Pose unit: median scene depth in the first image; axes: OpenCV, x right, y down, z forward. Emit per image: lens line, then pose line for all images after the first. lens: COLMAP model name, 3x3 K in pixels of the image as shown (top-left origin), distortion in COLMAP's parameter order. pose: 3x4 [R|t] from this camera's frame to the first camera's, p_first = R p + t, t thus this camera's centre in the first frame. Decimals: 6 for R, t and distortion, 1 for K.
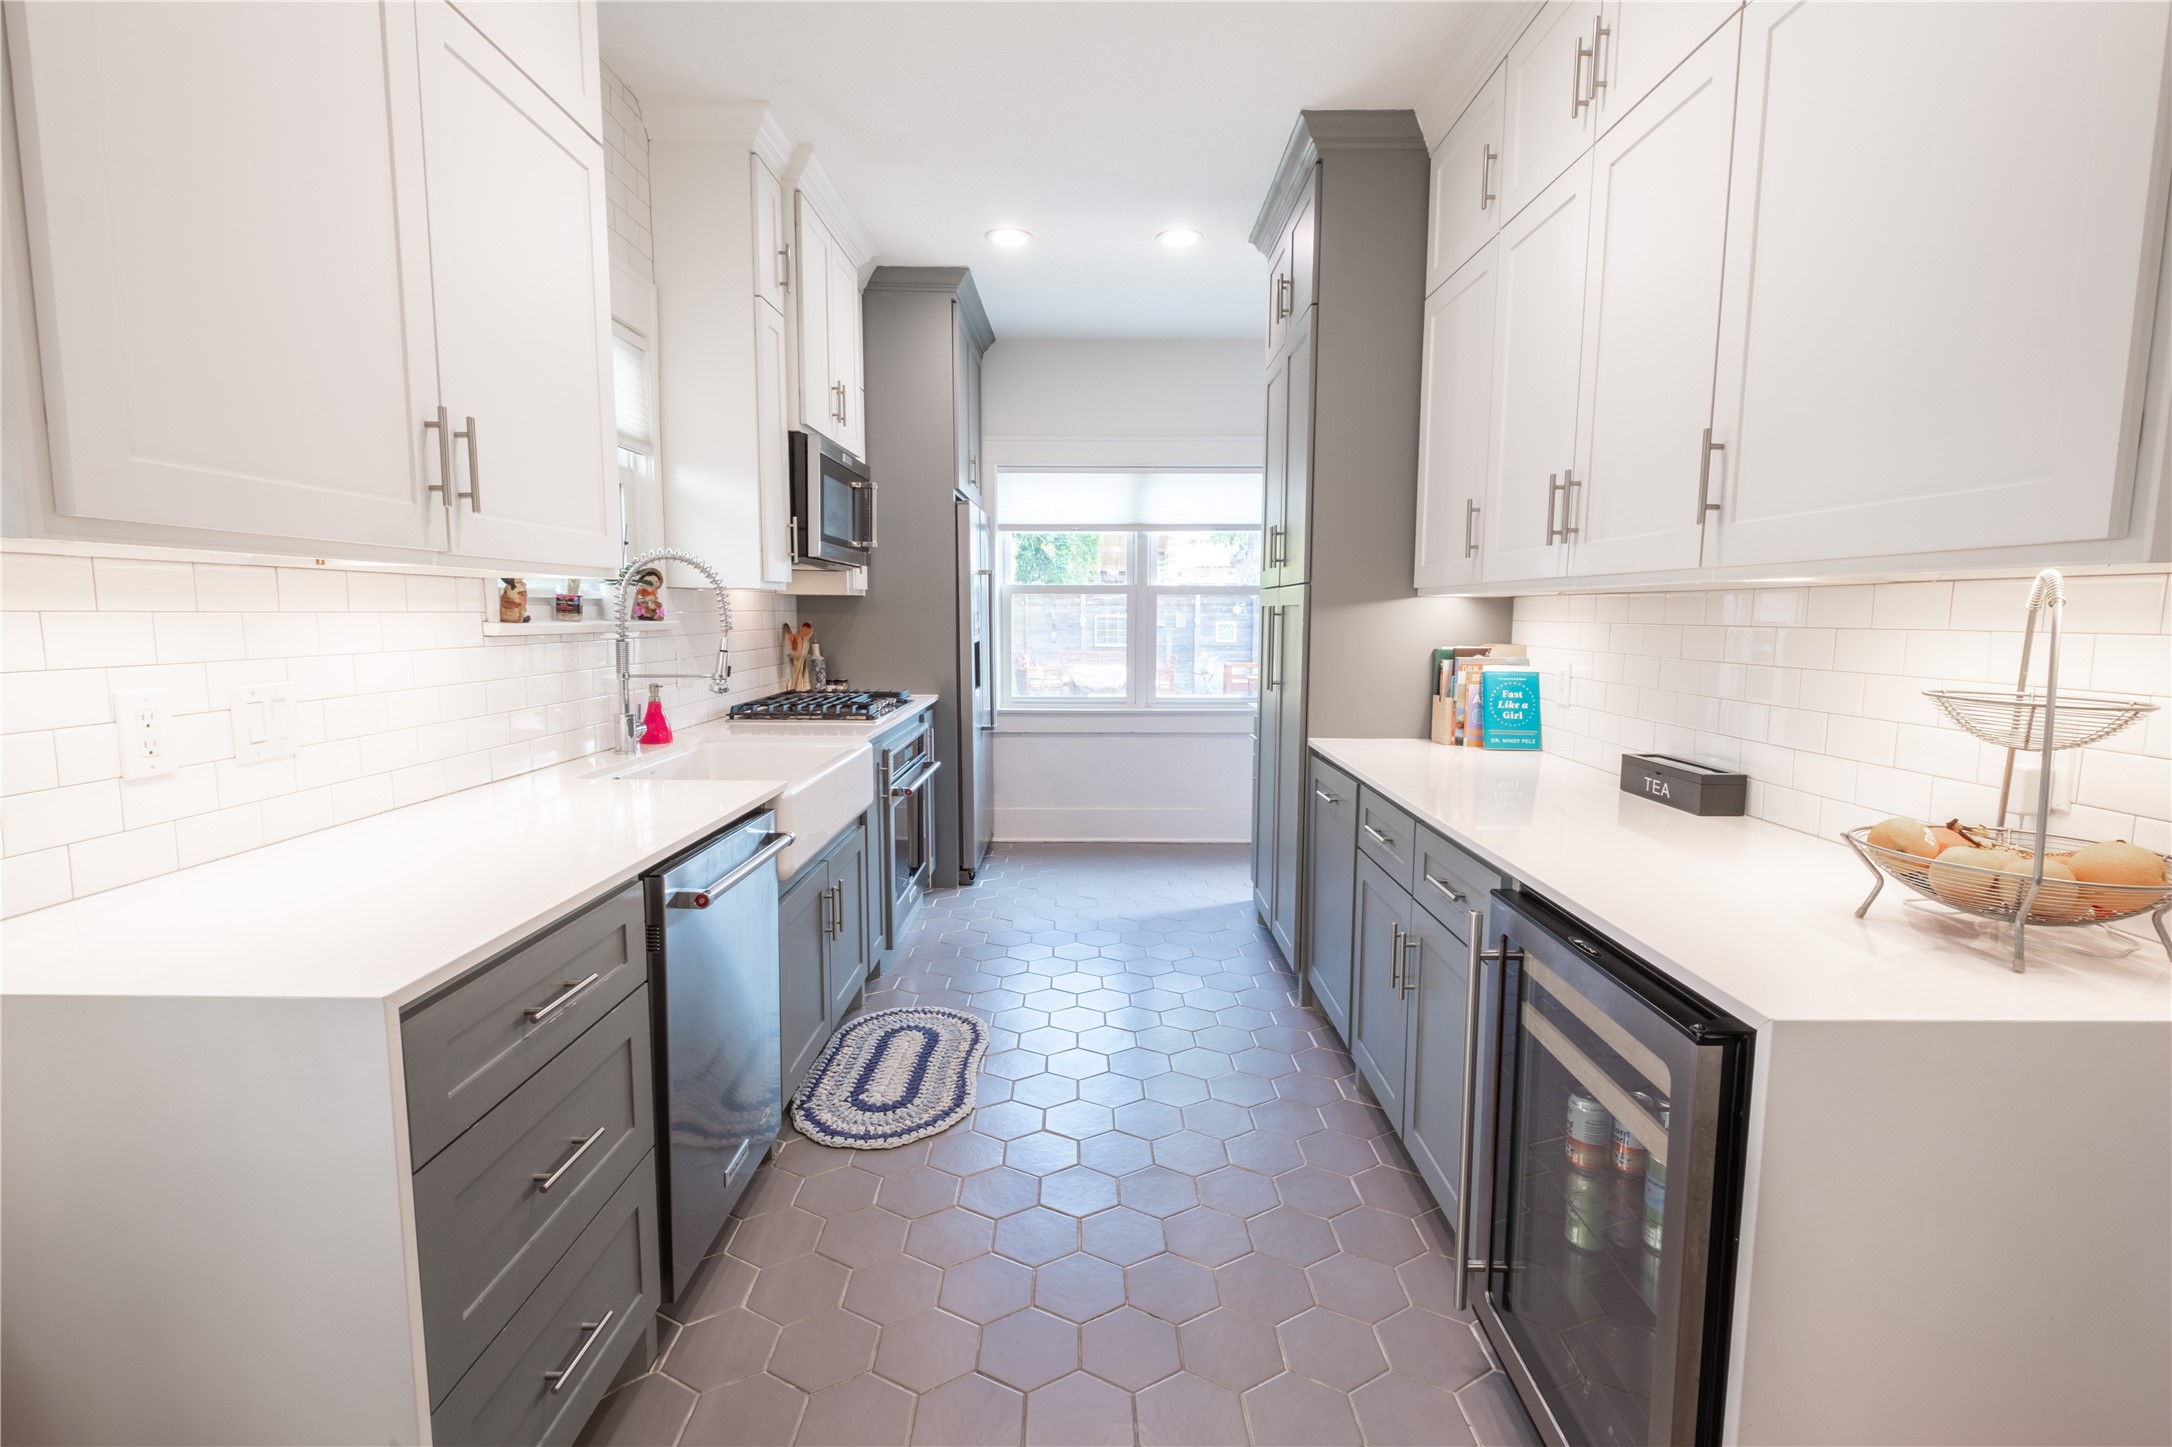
lens RADIAL K [[977.9, 0, 1086.4], [0, 977.9, 721.5], [0, 0, 1]] dist [-0.000285, 0.000045]
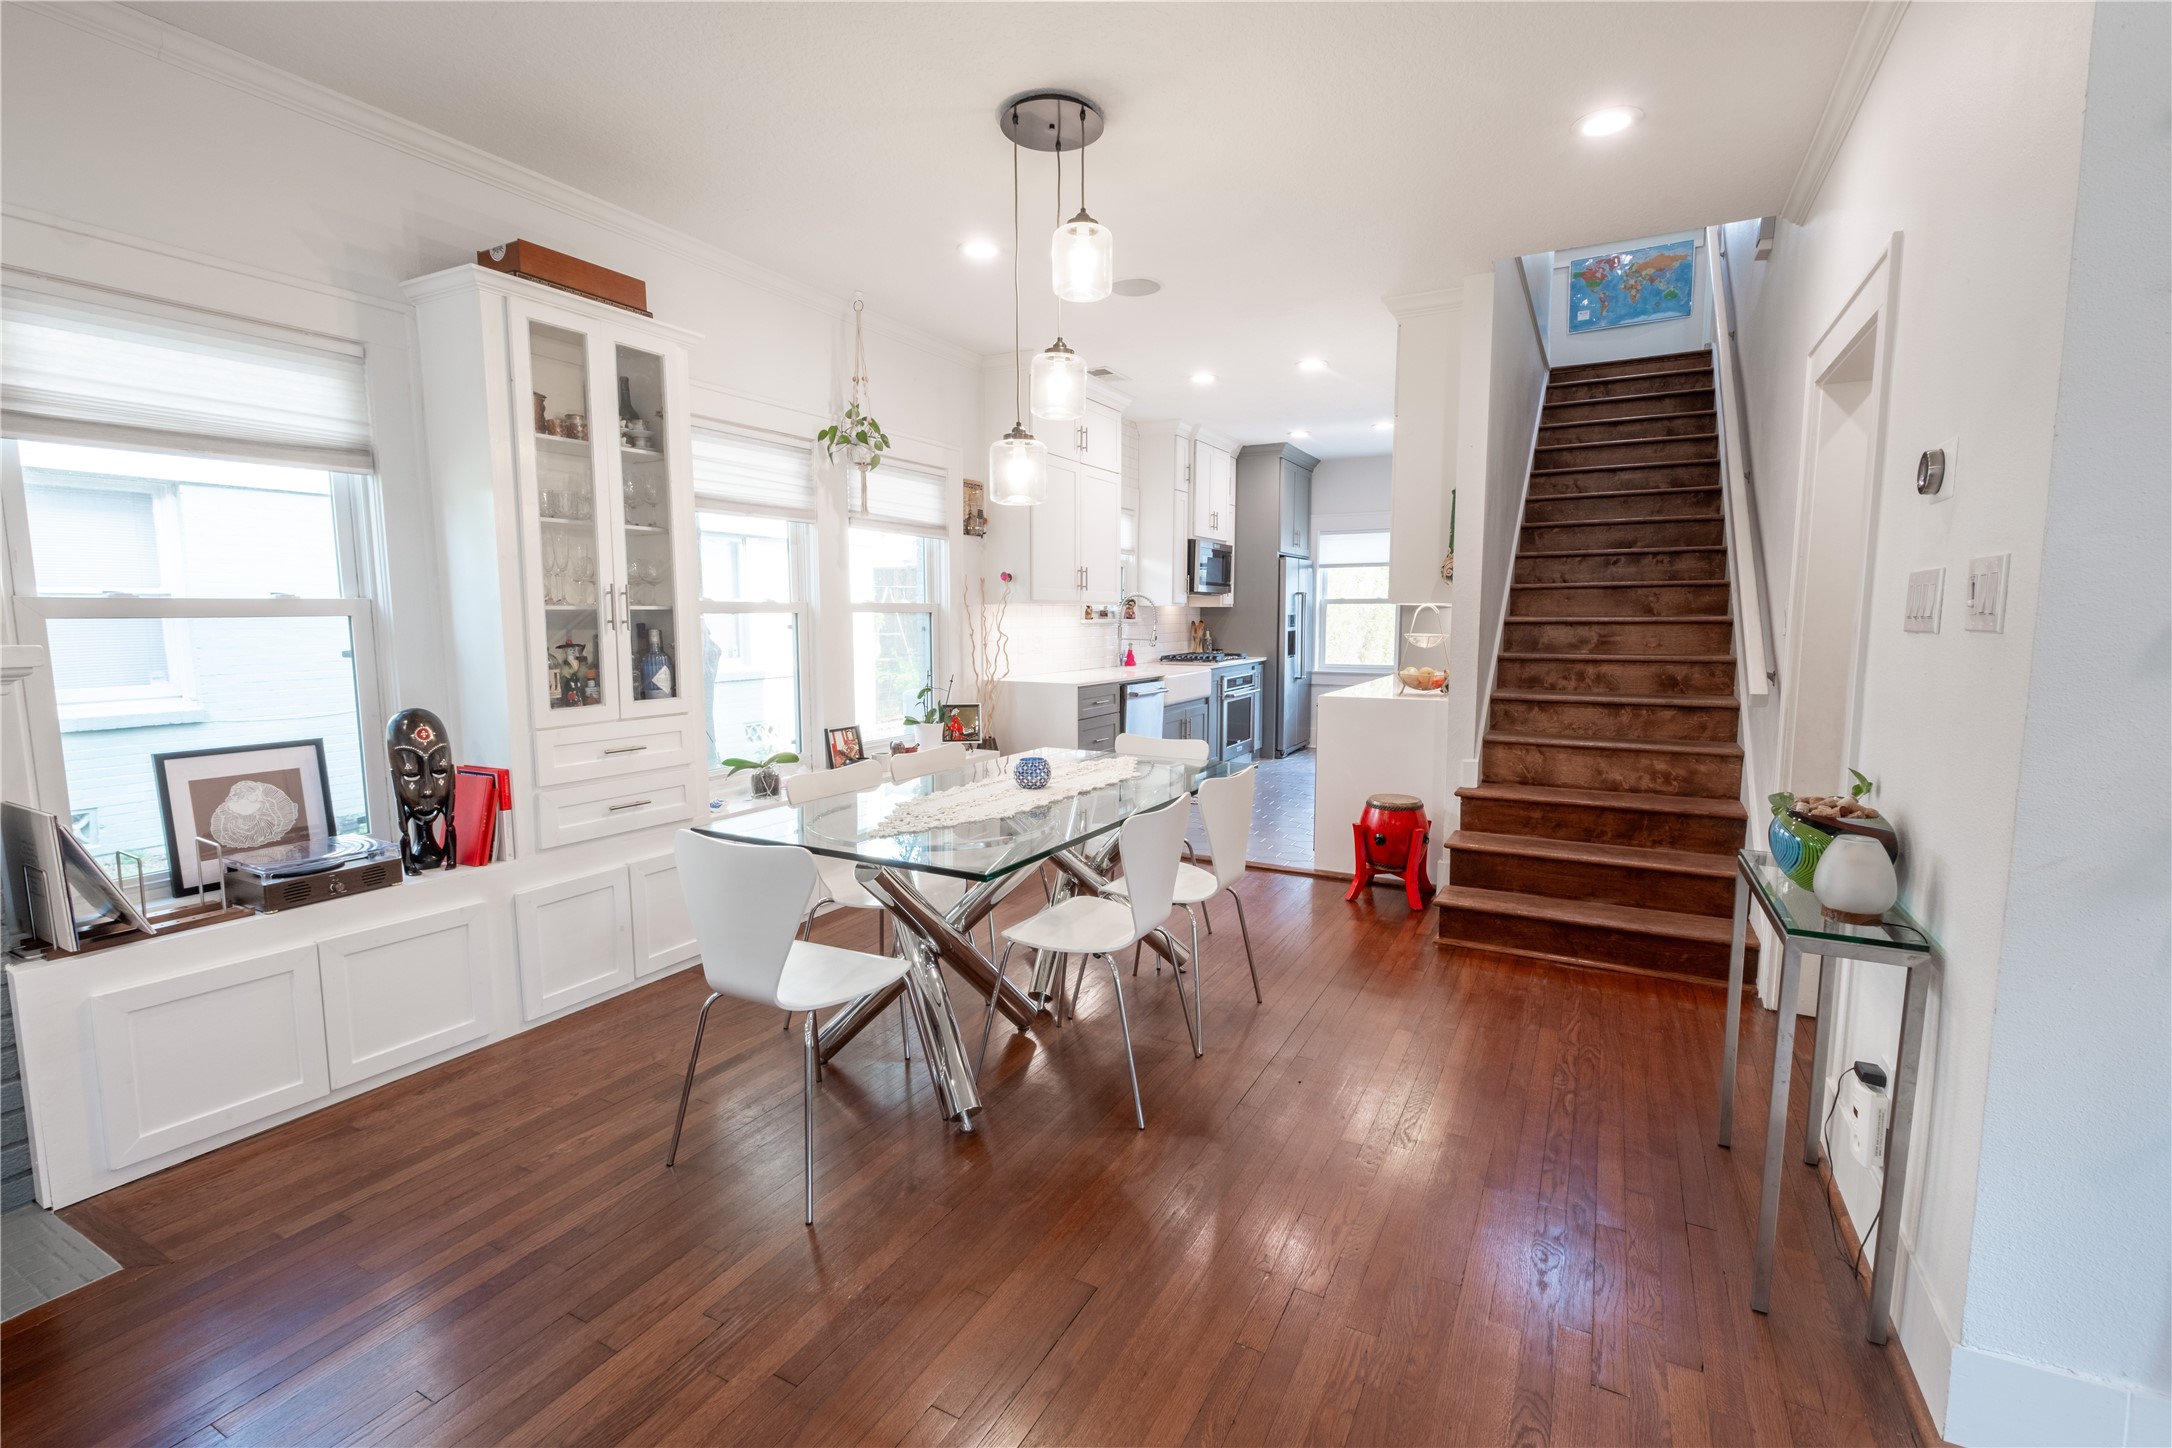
lens RADIAL K [[977.9, 0, 1082.3], [0, 977.9, 727.2], [0, 0, 1]] dist [-0.000285, 0.000045]
pose [[0.882020, 0.047400, -0.468821, 0.628067], [-0.046462, 0.998828, 0.013574, 0.144185], [0.468915, 0.009810, 0.883189, -1.262385]]
